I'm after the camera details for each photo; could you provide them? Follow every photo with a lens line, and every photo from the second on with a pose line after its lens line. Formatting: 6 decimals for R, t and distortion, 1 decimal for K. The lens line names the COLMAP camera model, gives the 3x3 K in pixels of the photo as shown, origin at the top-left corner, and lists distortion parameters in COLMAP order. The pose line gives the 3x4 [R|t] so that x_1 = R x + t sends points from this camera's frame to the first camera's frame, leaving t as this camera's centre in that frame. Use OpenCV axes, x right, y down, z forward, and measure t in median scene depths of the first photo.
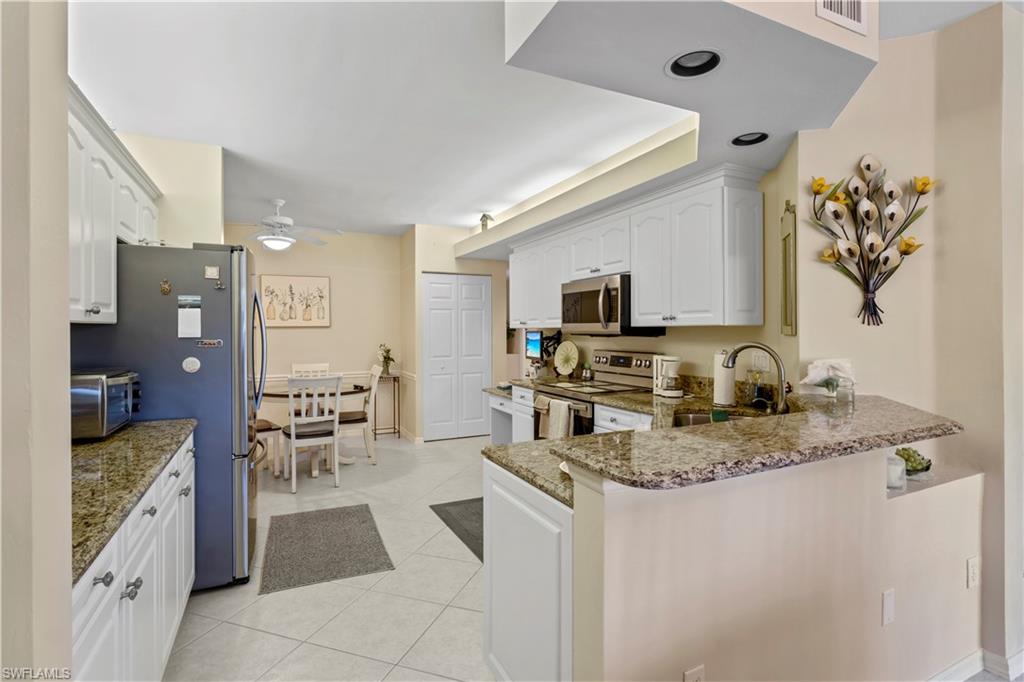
lens RADIAL K [[492.7, 0, 511.3], [0, 492.7, 337.3], [0, 0, 1]] dist [-0.009189, 0.000649]
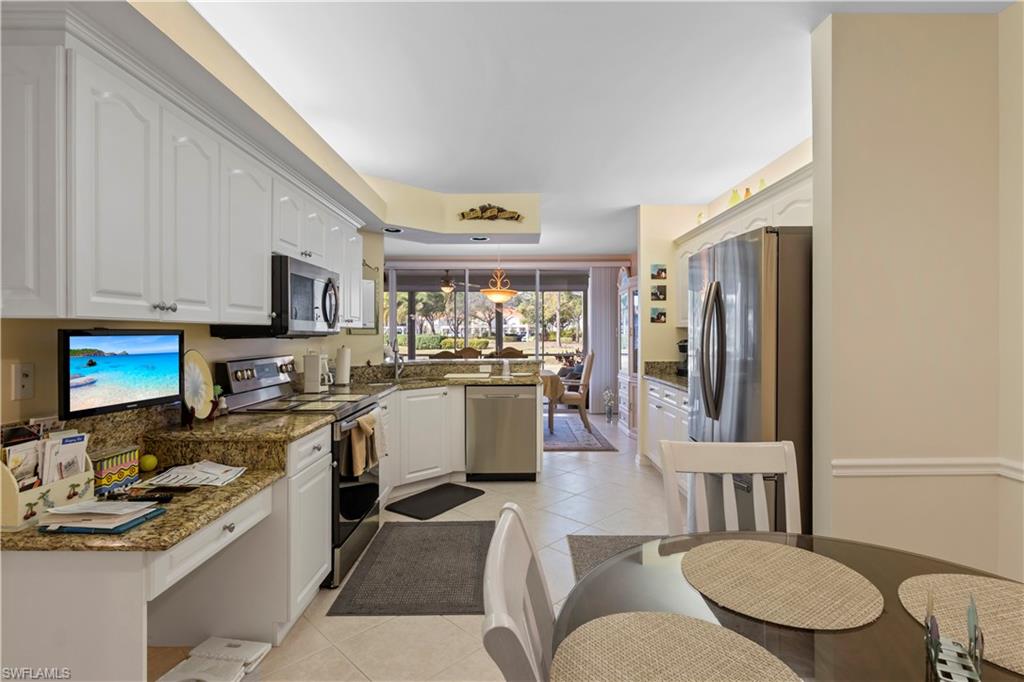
lens RADIAL K [[492.7, 0, 511.3], [0, 492.7, 337.3], [0, 0, 1]] dist [-0.009189, 0.000649]
pose [[-0.900504, 0.003484, 0.434834, -0.464757], [0.011336, 0.999816, 0.015464, -0.011031], [-0.434701, 0.018855, -0.900378, 1.558293]]
